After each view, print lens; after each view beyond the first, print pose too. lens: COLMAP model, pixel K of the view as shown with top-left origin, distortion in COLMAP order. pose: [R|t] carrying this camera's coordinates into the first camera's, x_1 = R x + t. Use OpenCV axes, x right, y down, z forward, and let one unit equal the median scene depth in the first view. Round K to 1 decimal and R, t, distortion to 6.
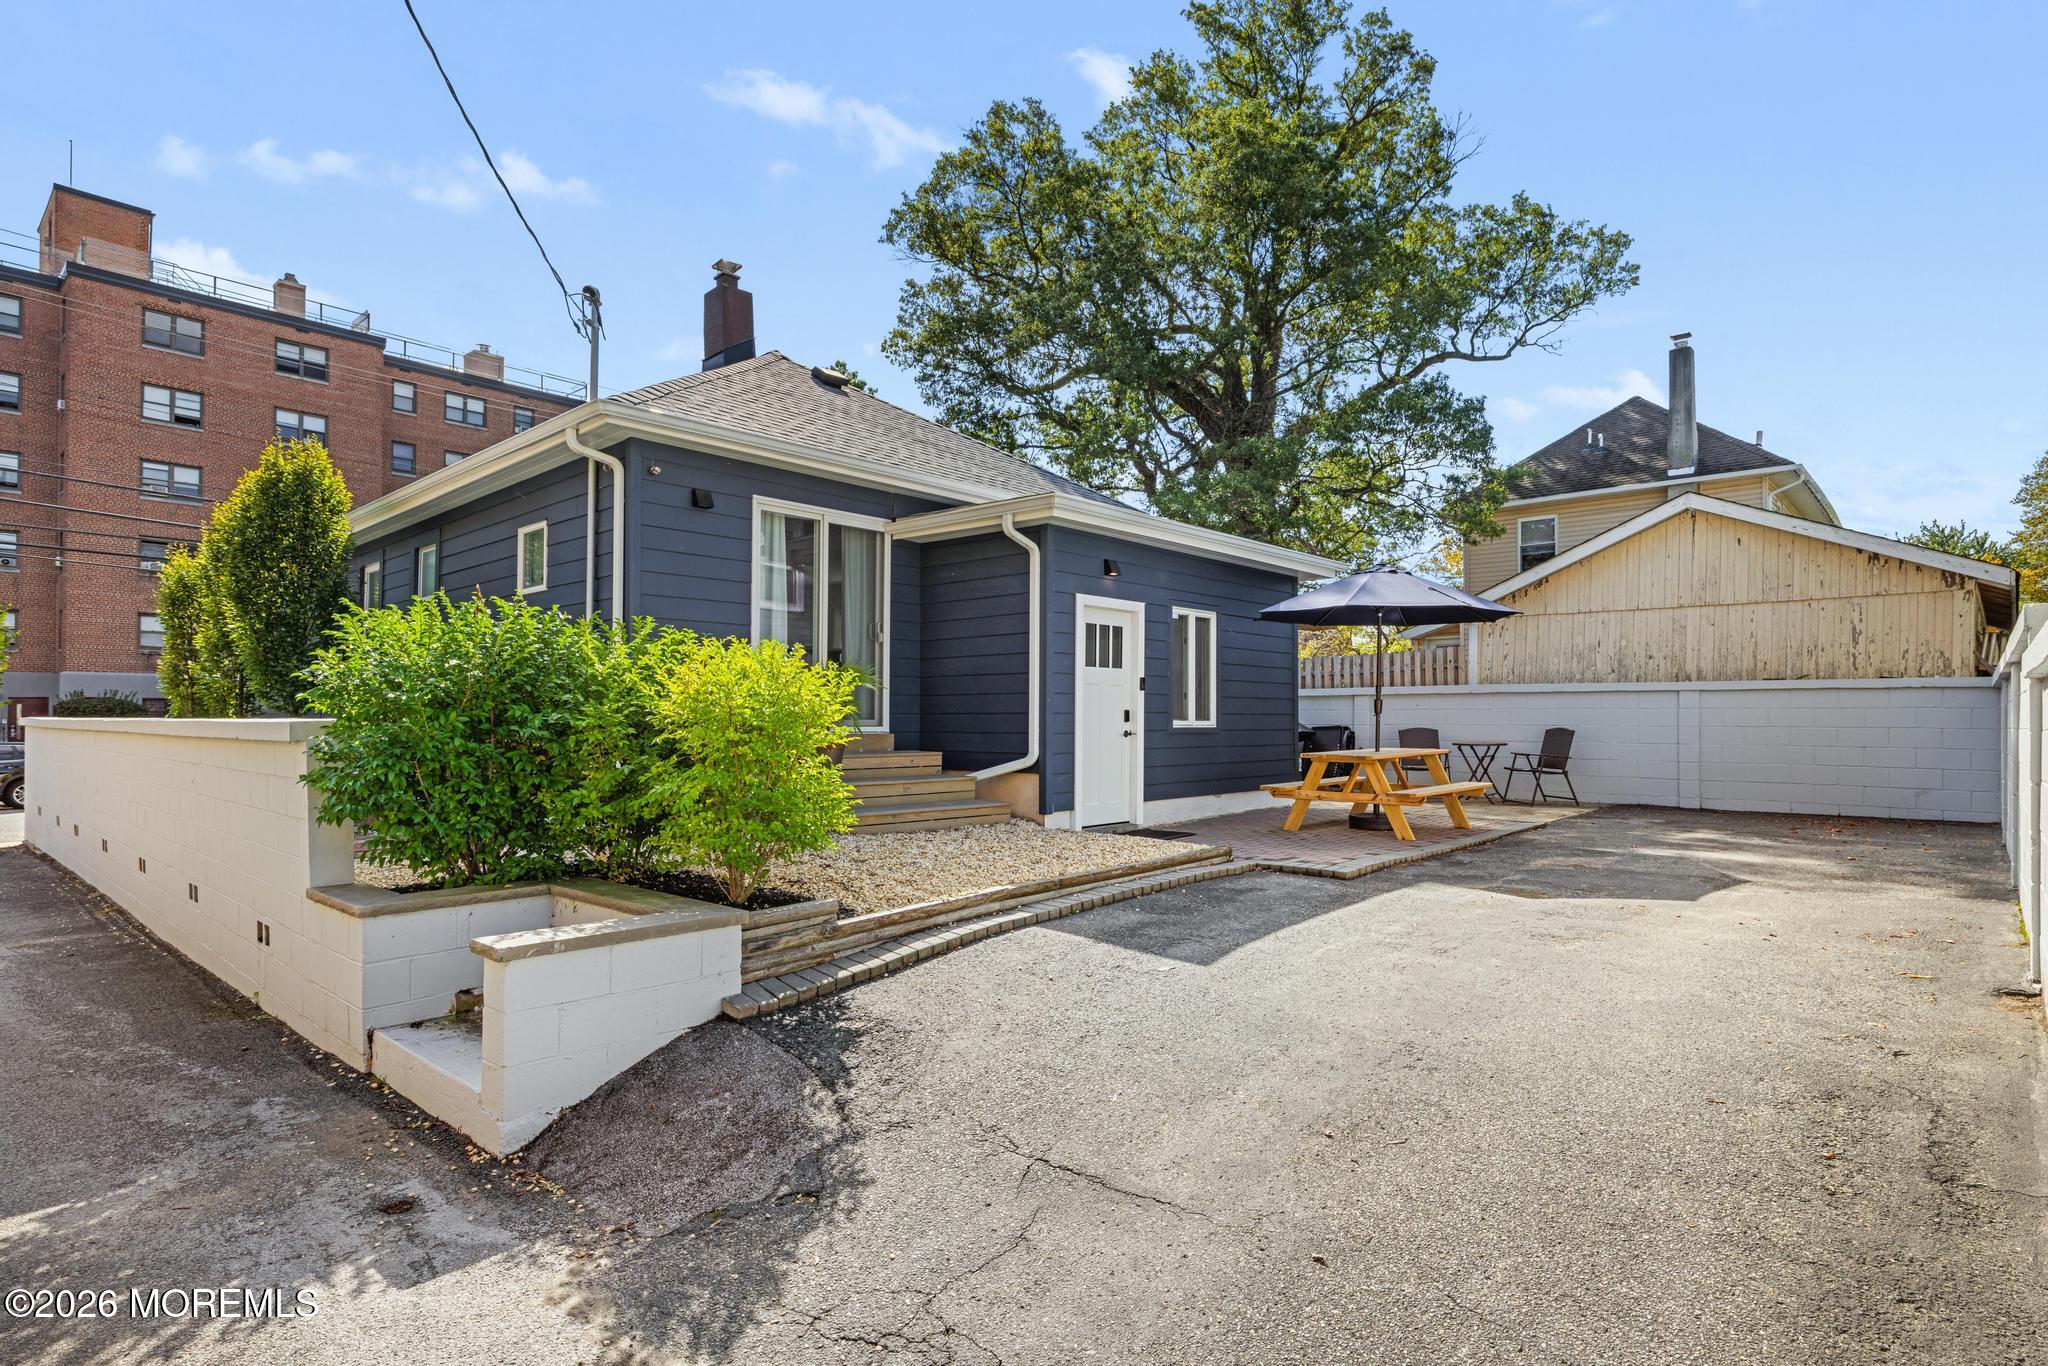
lens RADIAL K [[1054.9, 0, 1025.7], [0, 1054.9, 697.2], [0, 0, 1]] dist [0.004786, -0.000254]
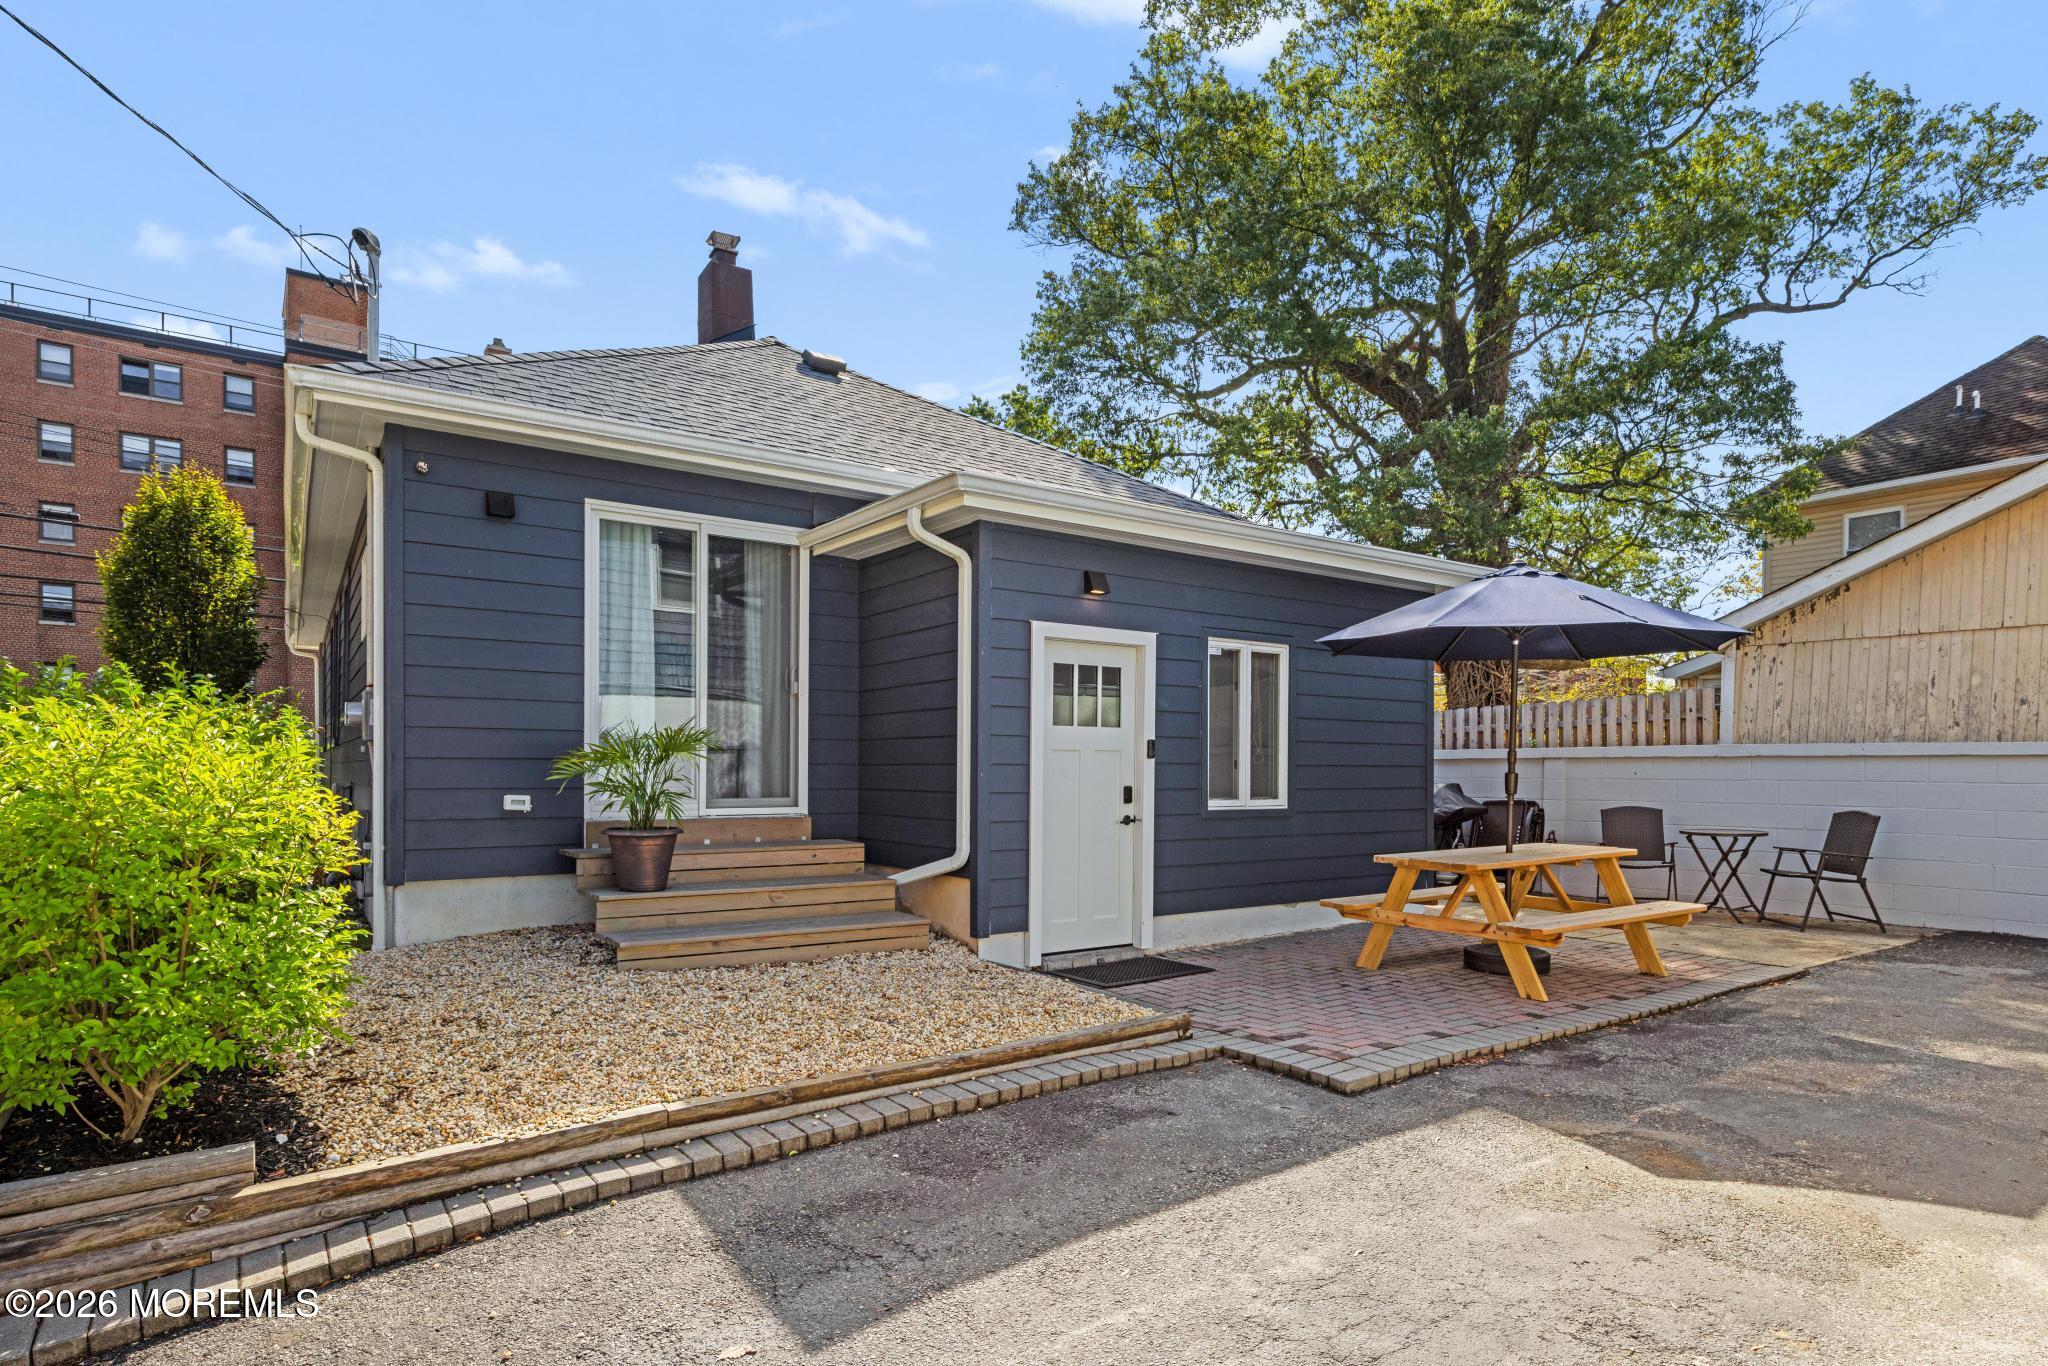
lens RADIAL K [[1101.4, 0, 1028.1], [0, 1101.4, 777.1], [0, 0, 1]] dist [0.004458, -0.000111]
pose [[0.975283, 0.004574, -0.220910, 0.150729], [0.001286, 0.999651, 0.026377, -0.010551], [0.220954, -0.026009, 0.974937, 0.211536]]
